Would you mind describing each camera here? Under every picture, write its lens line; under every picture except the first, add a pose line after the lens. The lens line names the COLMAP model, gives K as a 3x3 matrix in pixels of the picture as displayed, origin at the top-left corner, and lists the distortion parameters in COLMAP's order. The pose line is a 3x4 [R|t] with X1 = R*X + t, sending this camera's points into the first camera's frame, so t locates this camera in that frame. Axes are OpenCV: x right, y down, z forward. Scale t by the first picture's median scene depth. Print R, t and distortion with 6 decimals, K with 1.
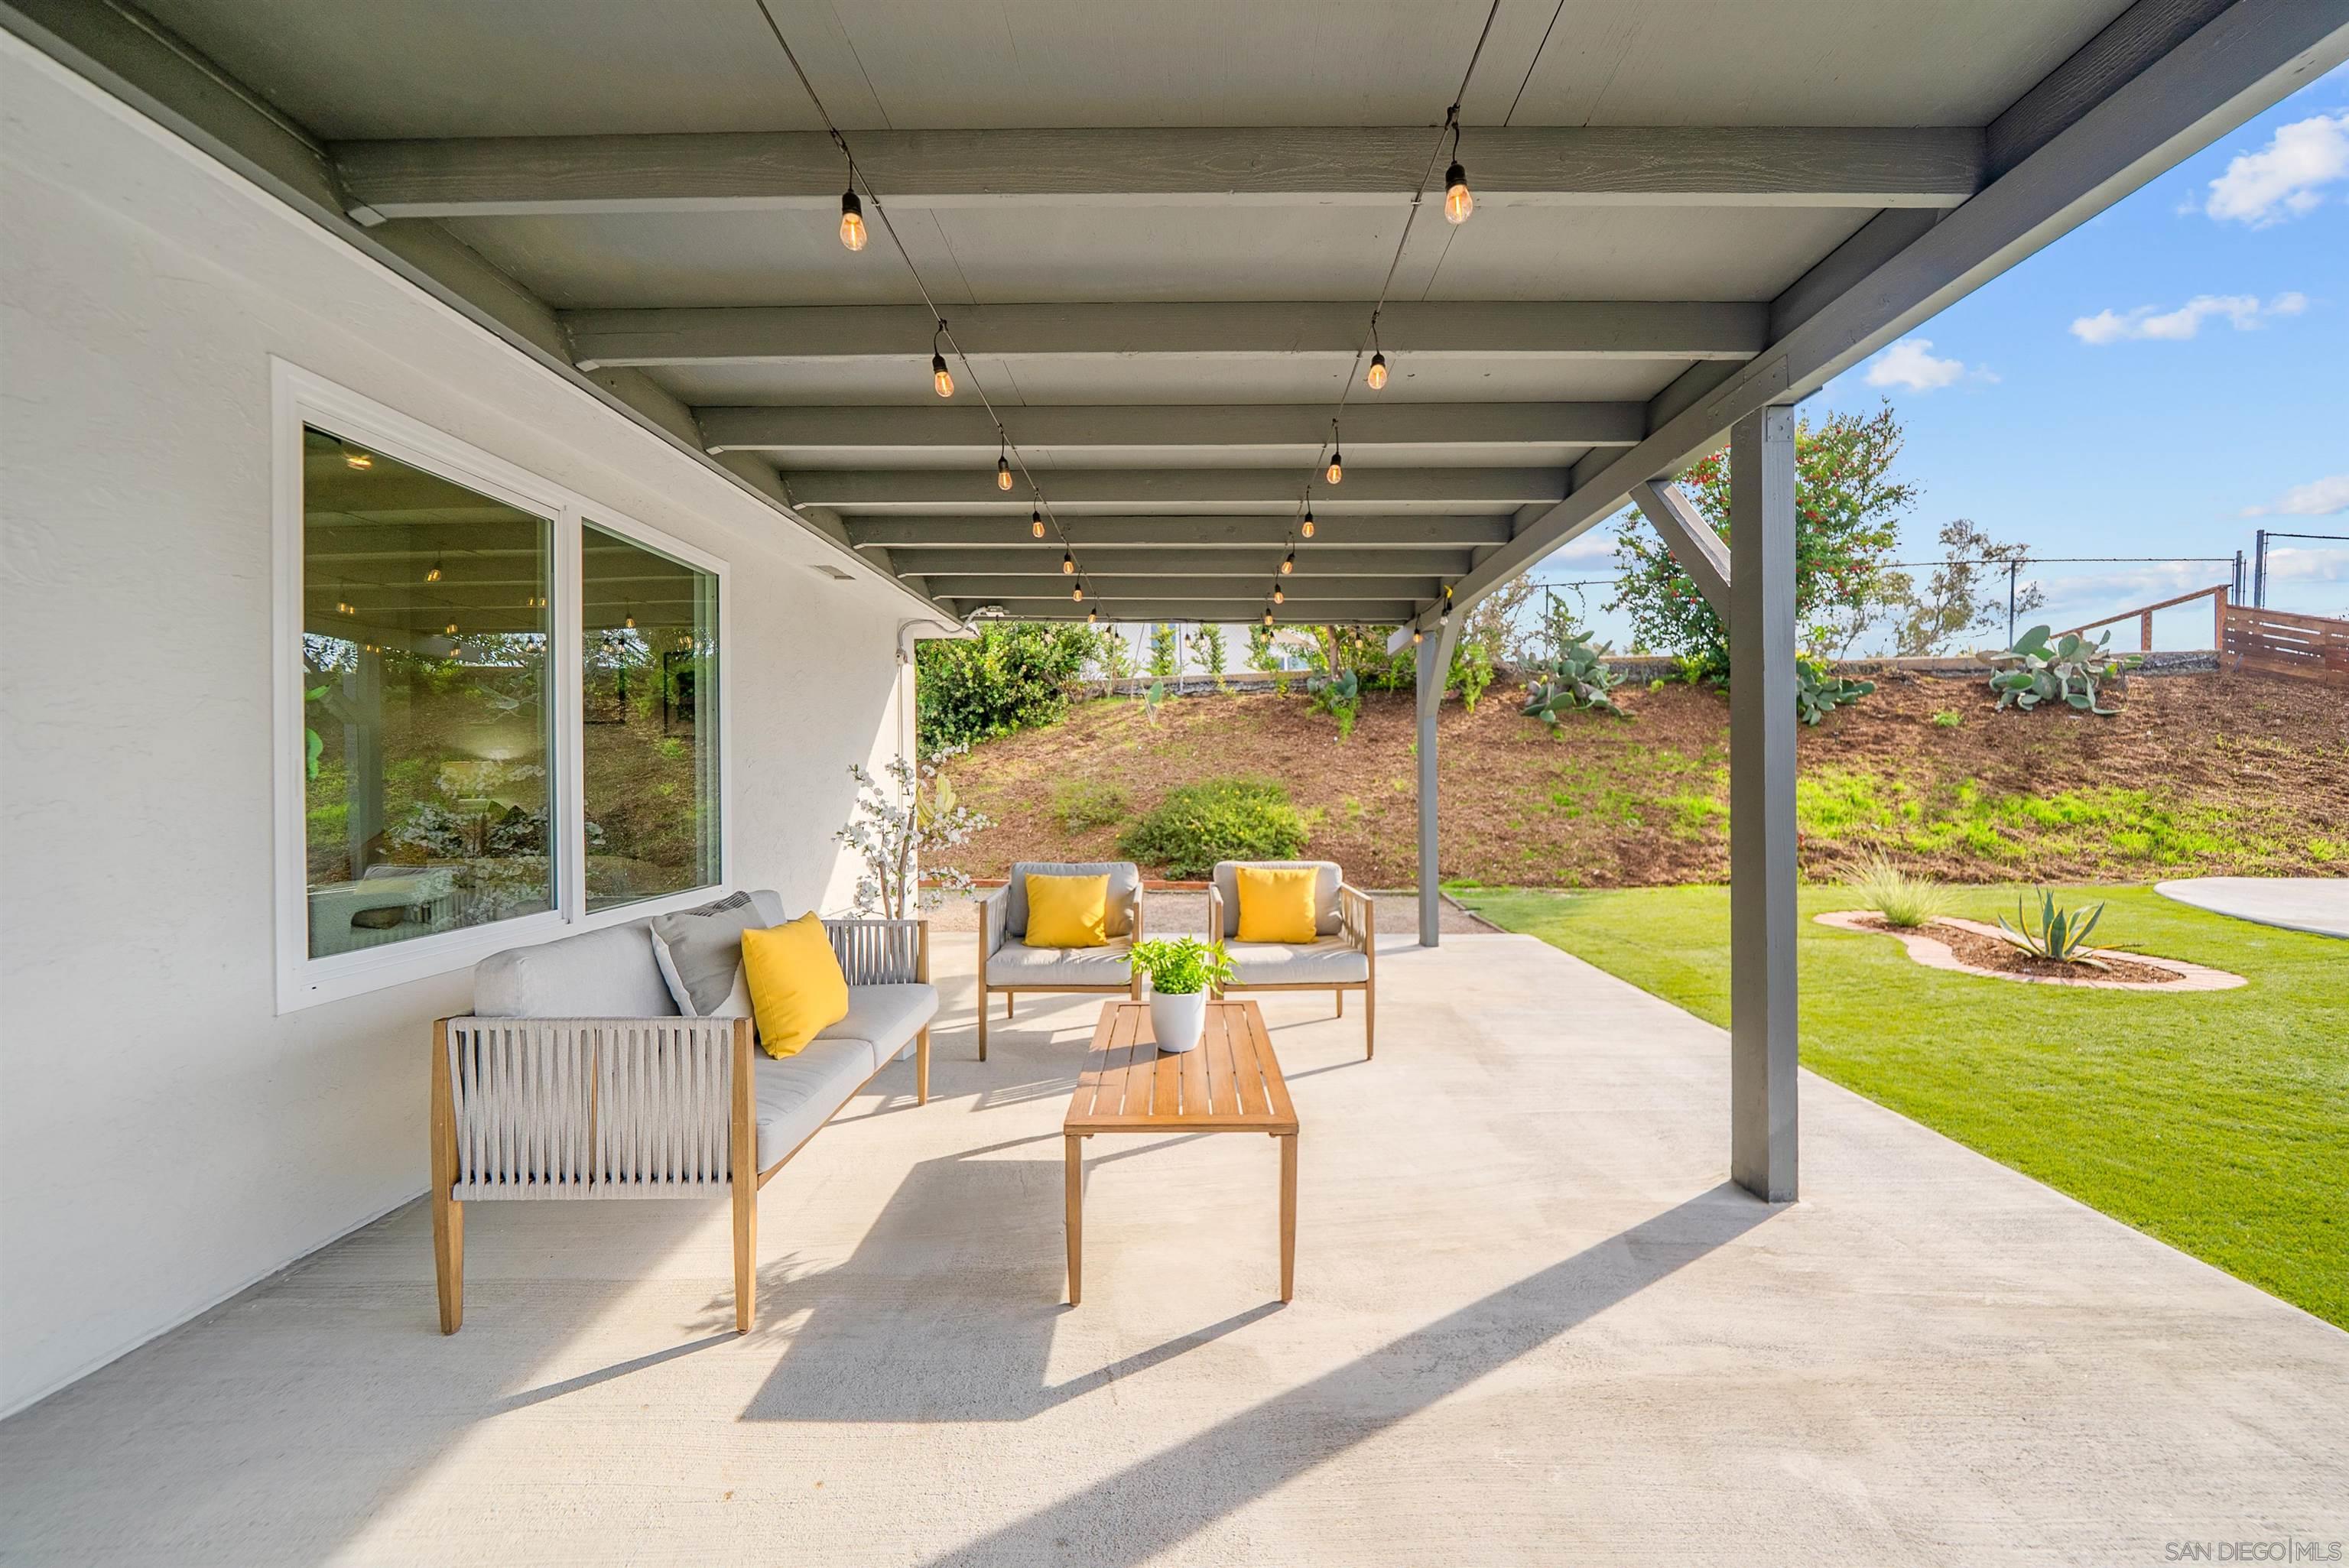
lens RADIAL K [[825.0, 0, 1187.3], [0, 825.0, 777.1], [0, 0, 1]] dist [-0.002636, -0.000830]
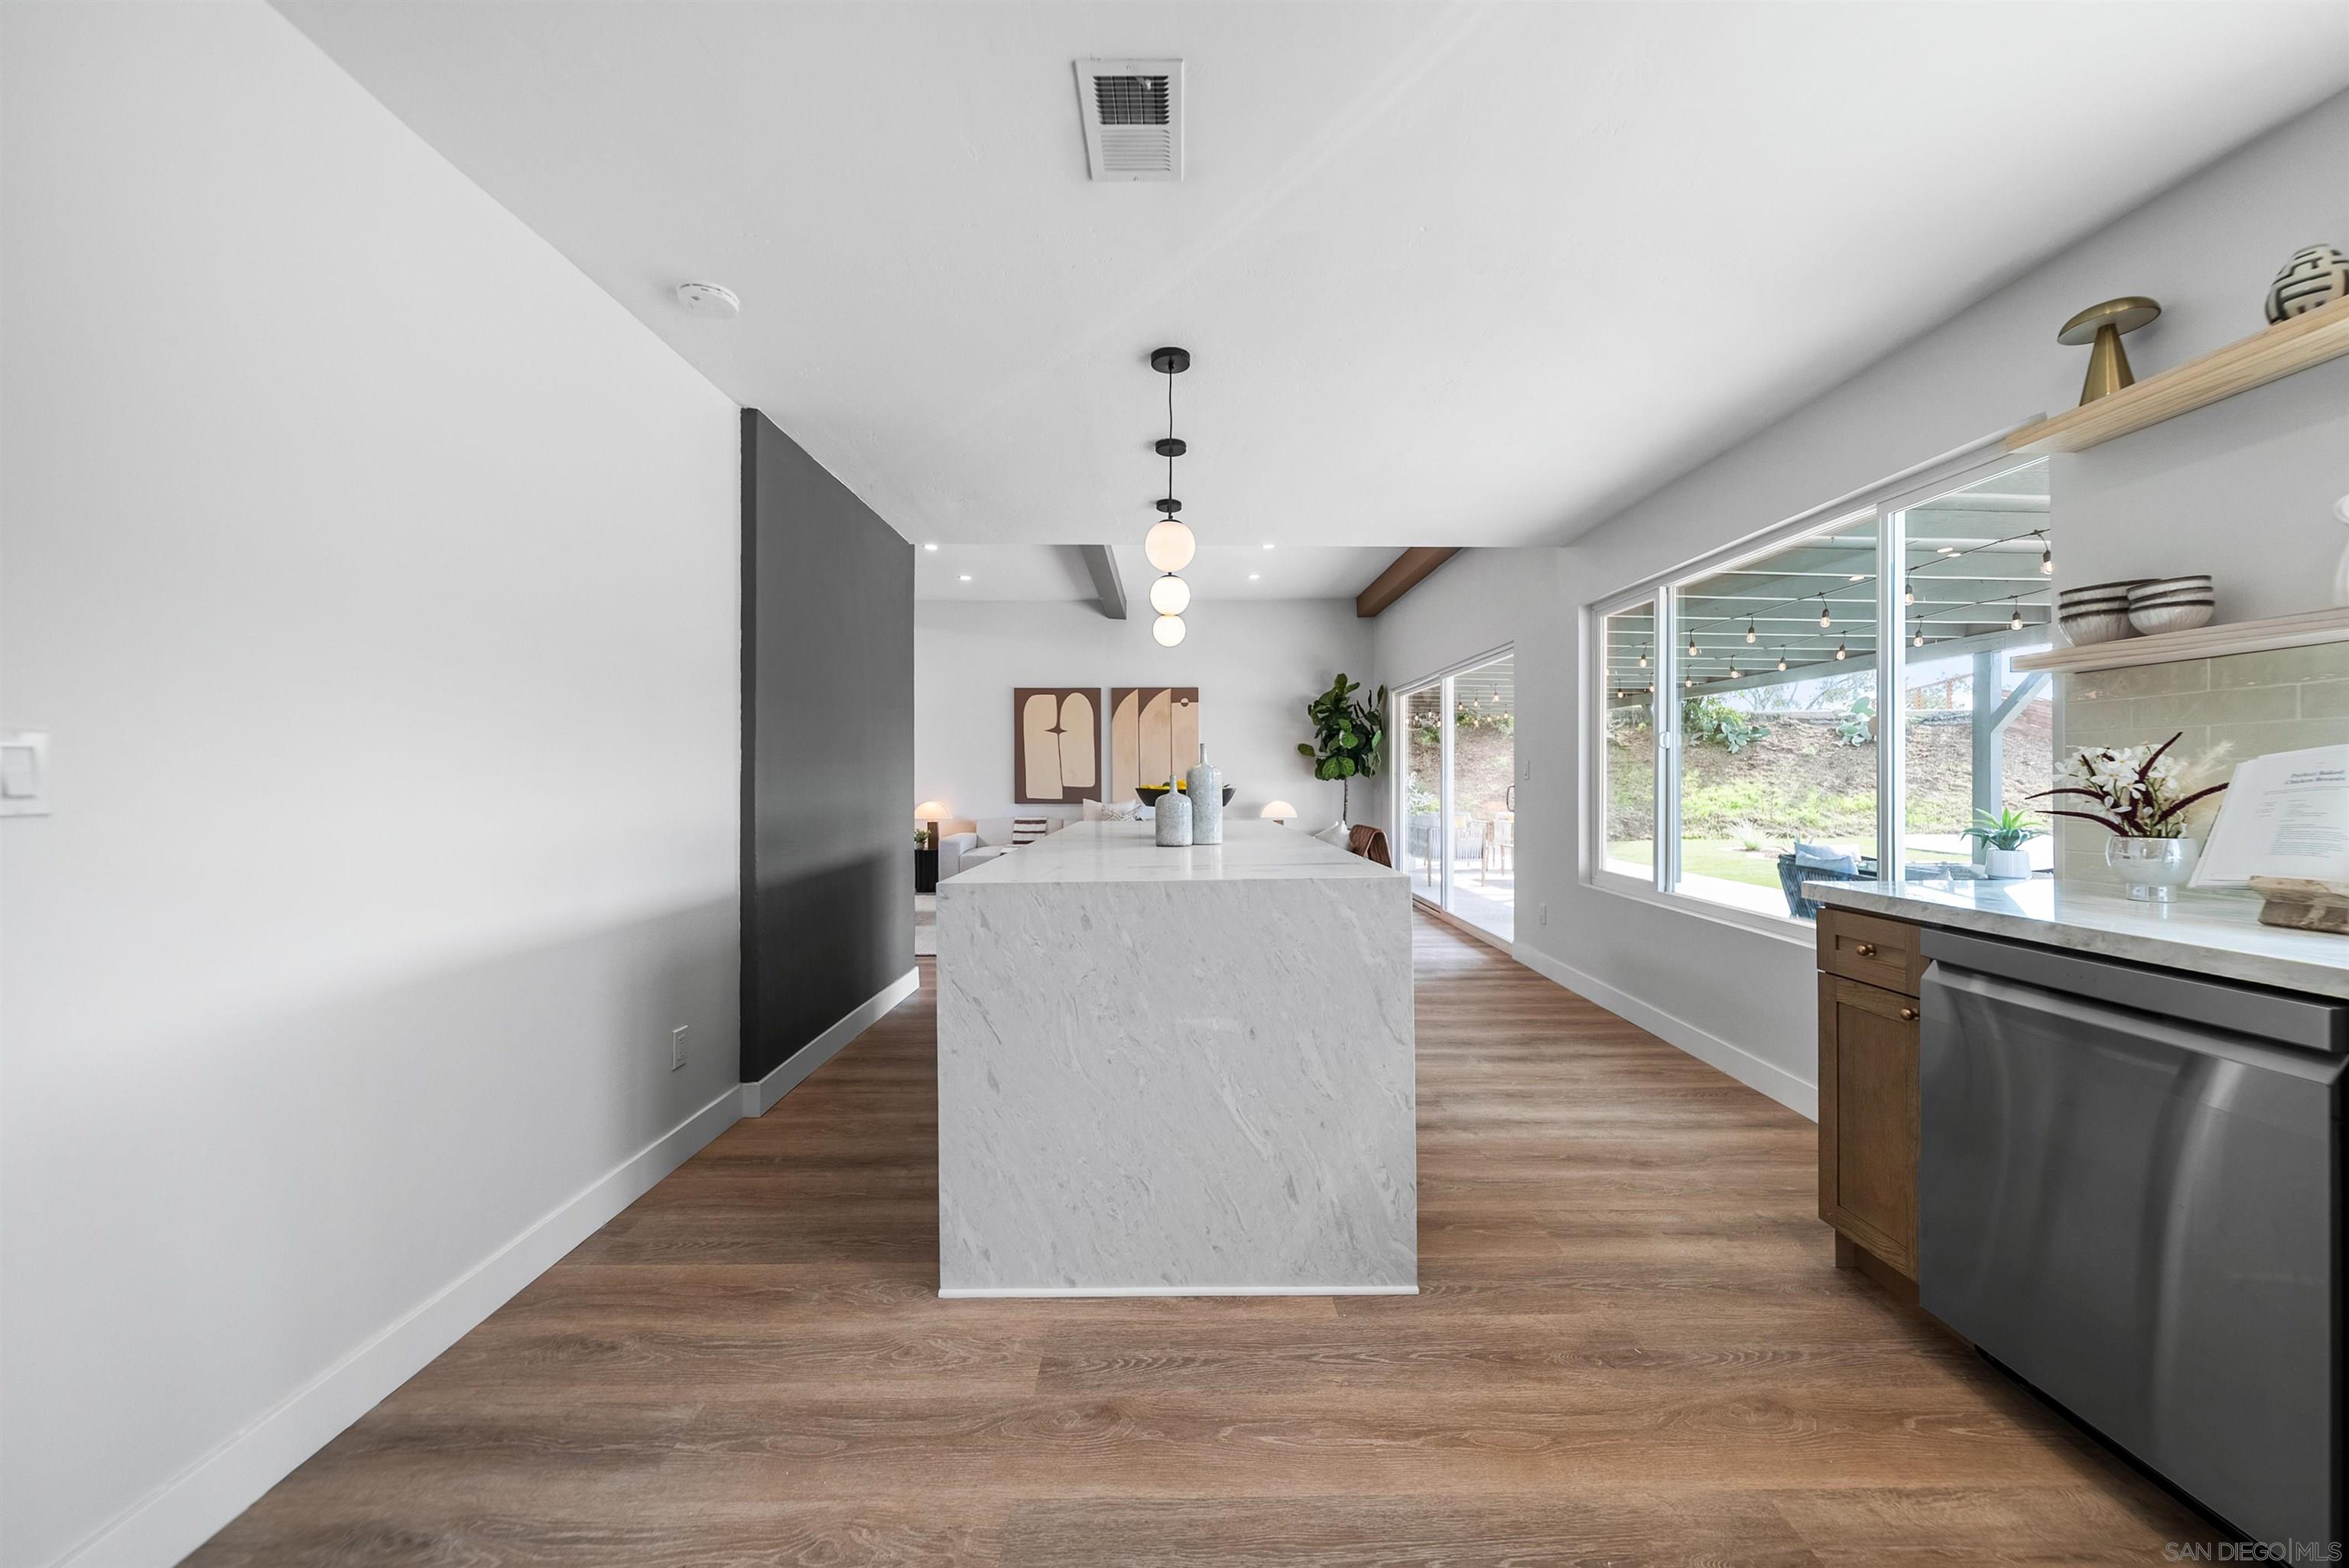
lens RADIAL K [[825.0, 0, 1185.4], [0, 825.0, 772.0], [0, 0, 1]] dist [-0.002636, -0.000830]
pose [[0.999889, 0.005413, 0.013878, -0.421848], [-0.005237, 0.999906, -0.012682, 0.001609], [-0.013945, 0.012608, 0.999823, -0.731351]]
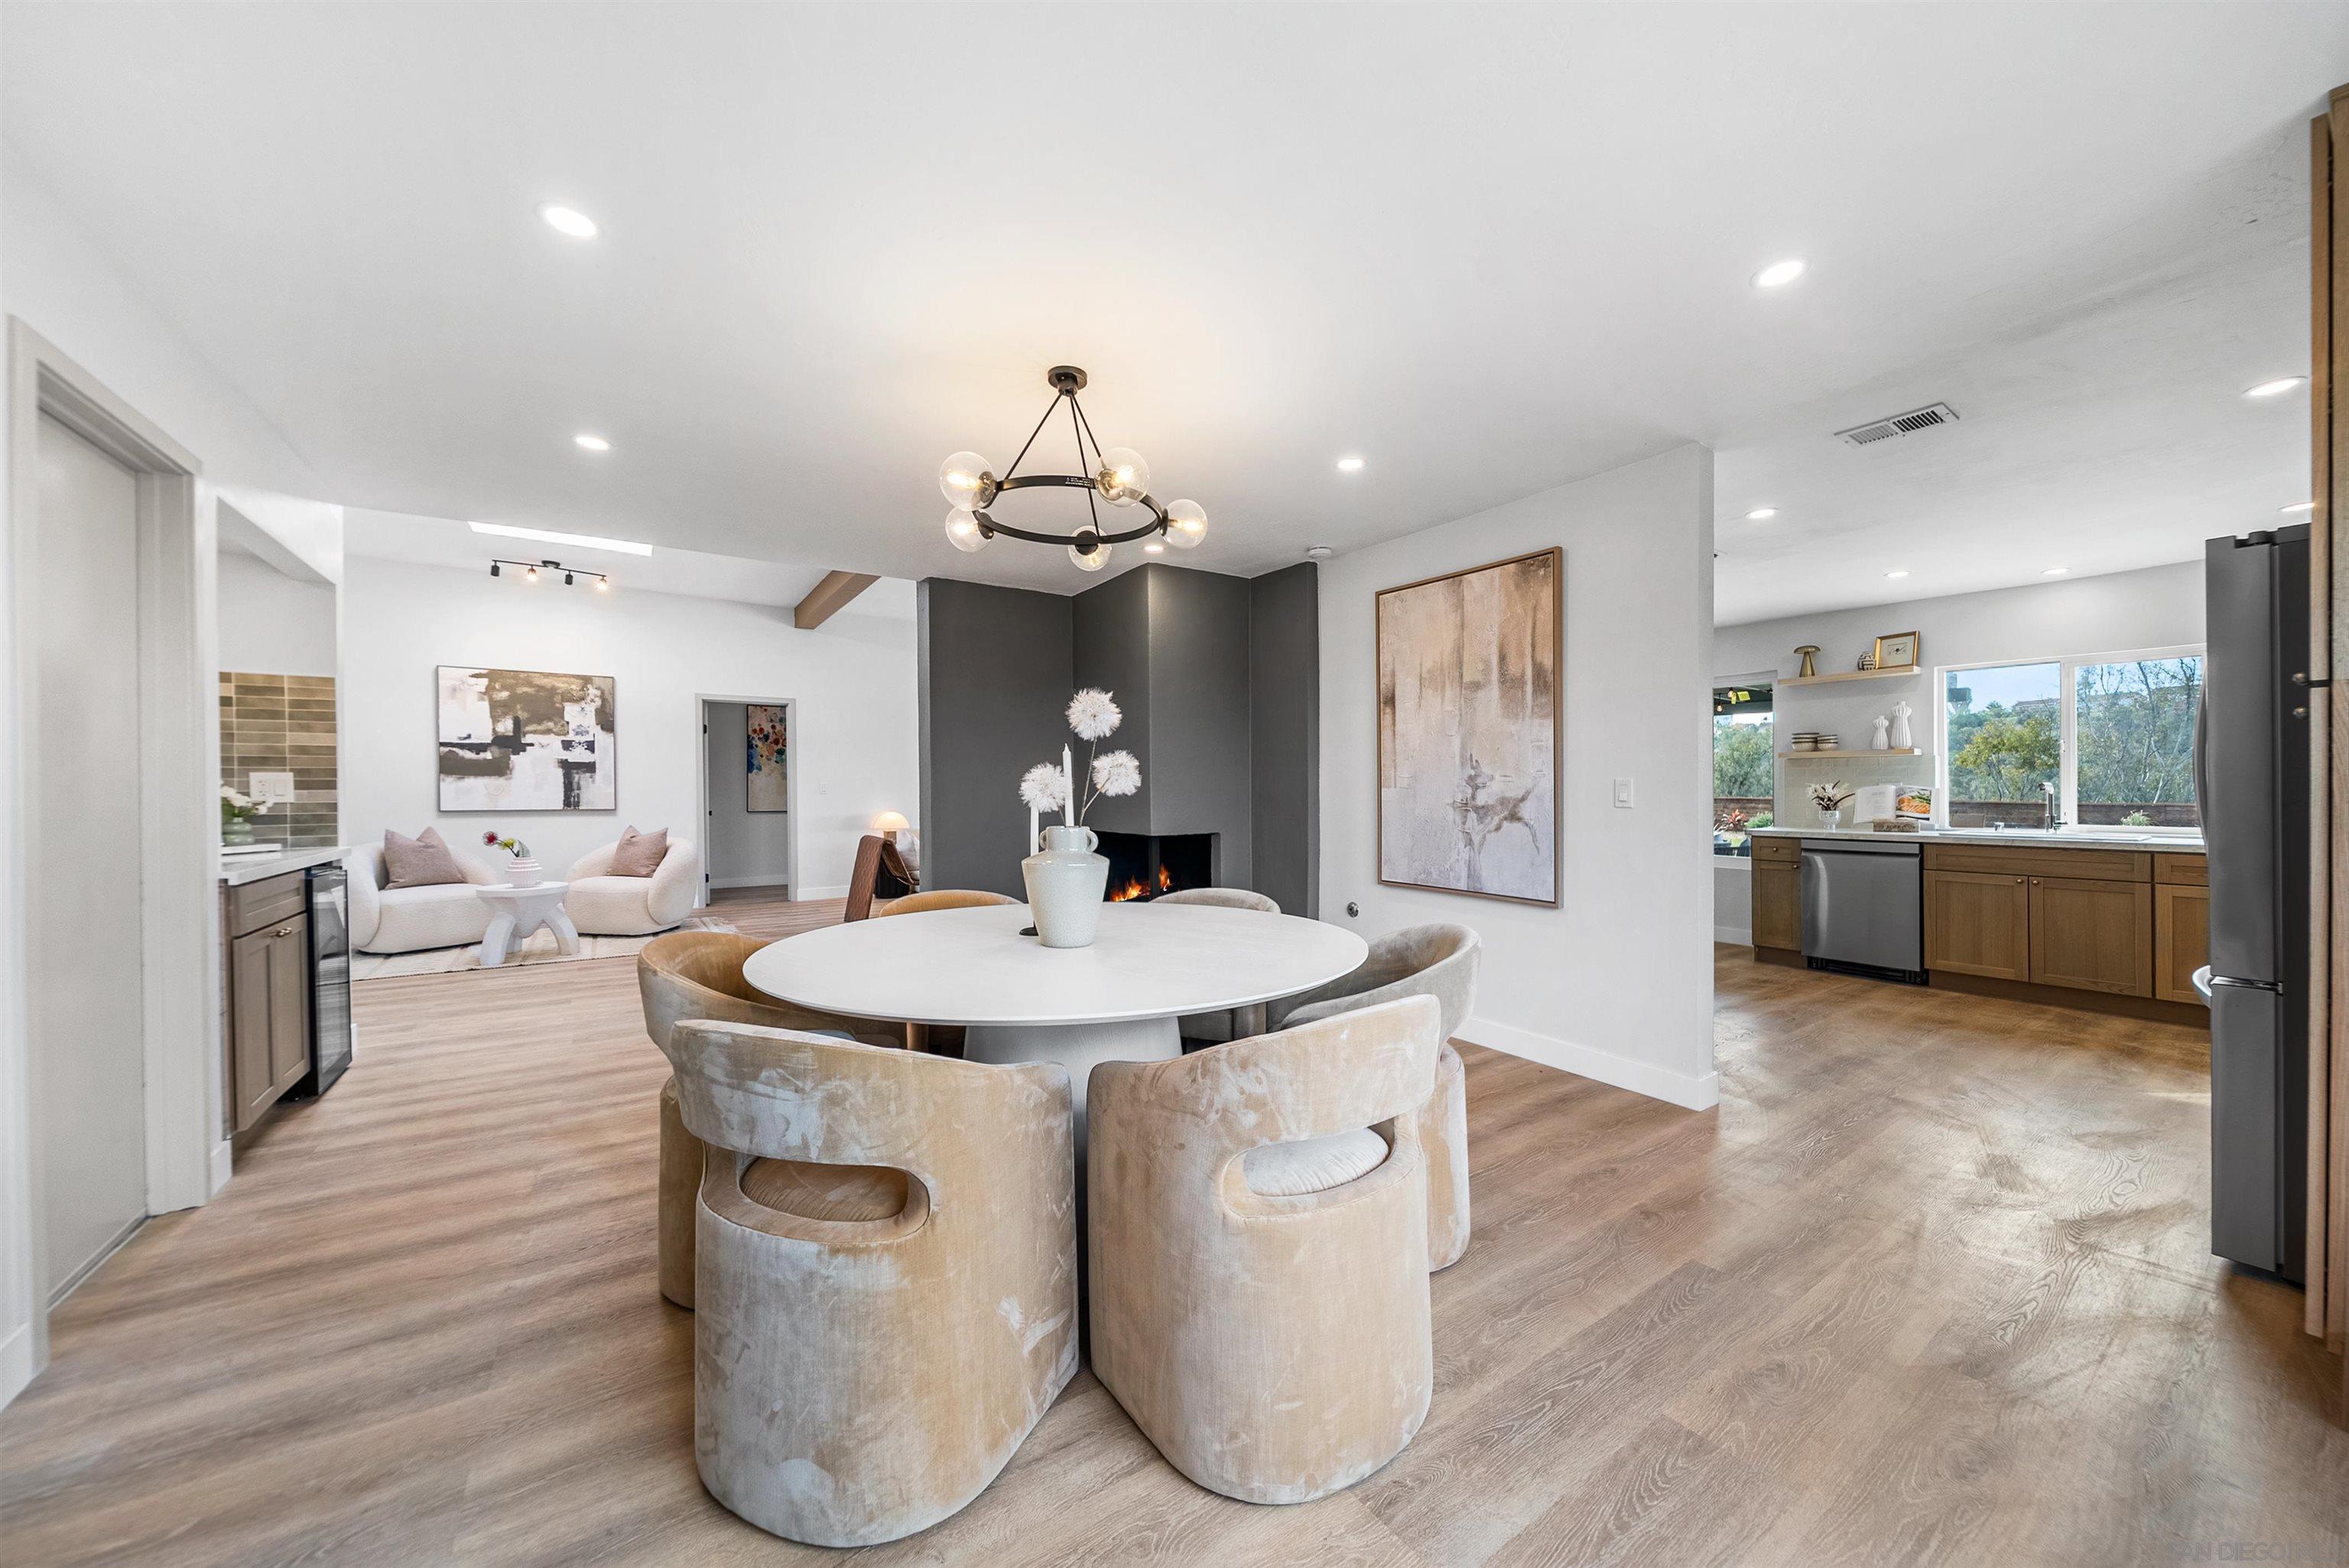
lens RADIAL K [[825.0, 0, 1173.3], [0, 825.0, 784.4], [0, 0, 1]] dist [-0.002636, -0.000830]
pose [[0.825048, 0.011289, 0.564950, -1.011724], [-0.005334, 0.999911, -0.012190, 0.002940], [-0.565037, 0.007044, 0.825035, -0.790999]]
